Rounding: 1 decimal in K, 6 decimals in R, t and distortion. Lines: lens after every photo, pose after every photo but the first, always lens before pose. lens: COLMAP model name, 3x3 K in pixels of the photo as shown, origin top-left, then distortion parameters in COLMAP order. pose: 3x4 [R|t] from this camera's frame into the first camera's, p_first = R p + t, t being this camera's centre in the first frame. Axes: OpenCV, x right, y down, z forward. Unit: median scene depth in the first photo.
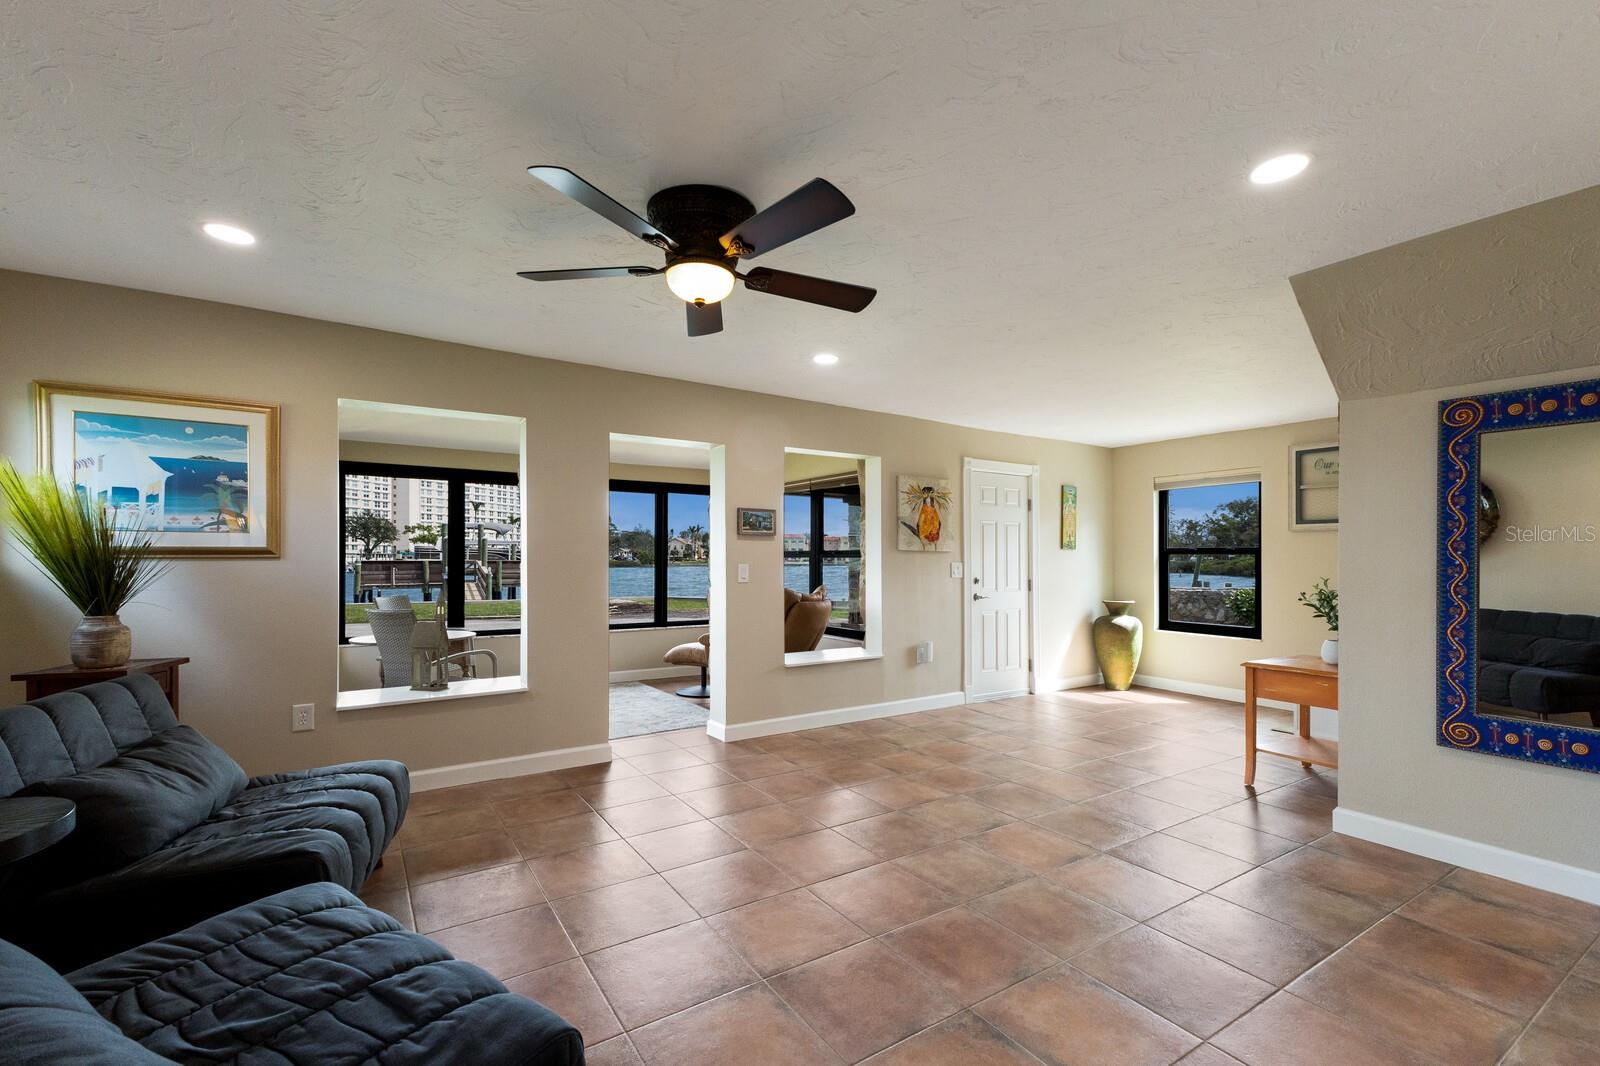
lens RADIAL K [[697.7, 0, 794.5], [0, 697.7, 562.0], [0, 0, 1]] dist [0.008585, -0.000043]
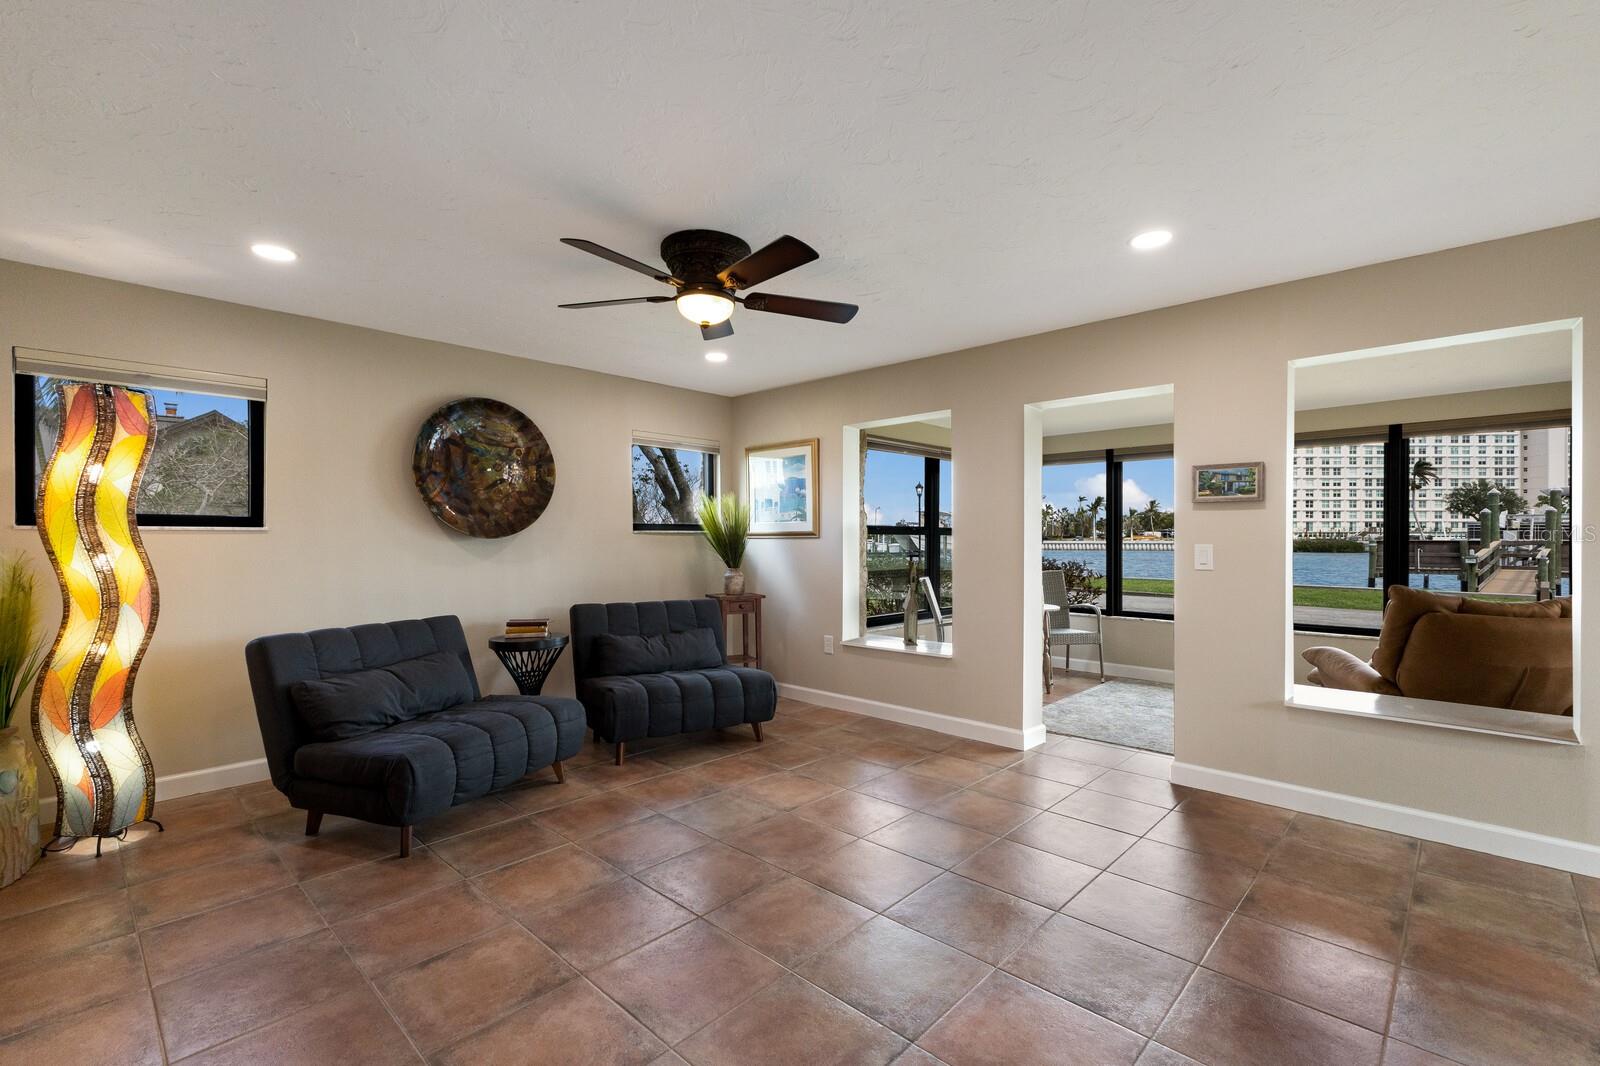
lens RADIAL K [[697.7, 0, 795.6], [0, 697.7, 547.6], [0, 0, 1]] dist [0.008585, -0.000043]
pose [[0.231072, 0.010715, -0.972878, 0.527495], [-0.003003, 0.999942, 0.010300, 0.000402], [0.972932, 0.000541, 0.231091, 0.430133]]
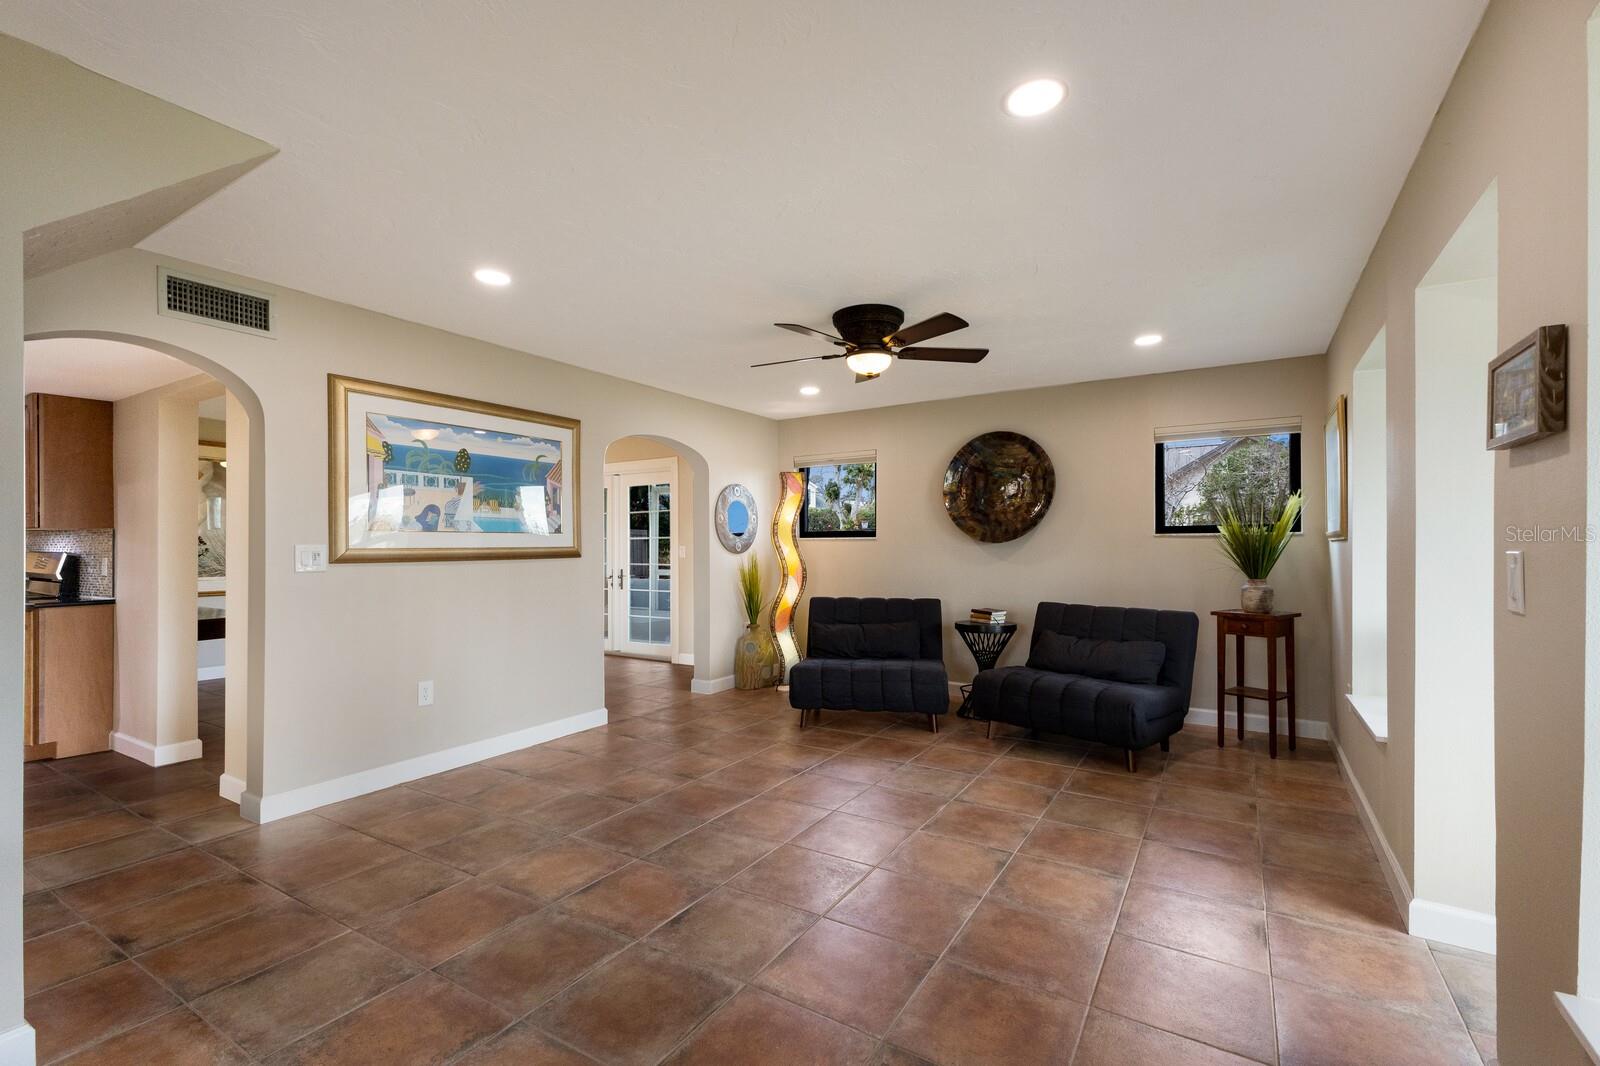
lens RADIAL K [[697.7, 0, 805.4], [0, 697.7, 529.6], [0, 0, 1]] dist [0.008585, -0.000043]
pose [[-0.897684, 0.000902, -0.440640, 0.336317], [0.005040, 0.999954, -0.008220, -0.014521], [0.440612, -0.009600, -0.897646, 1.149479]]
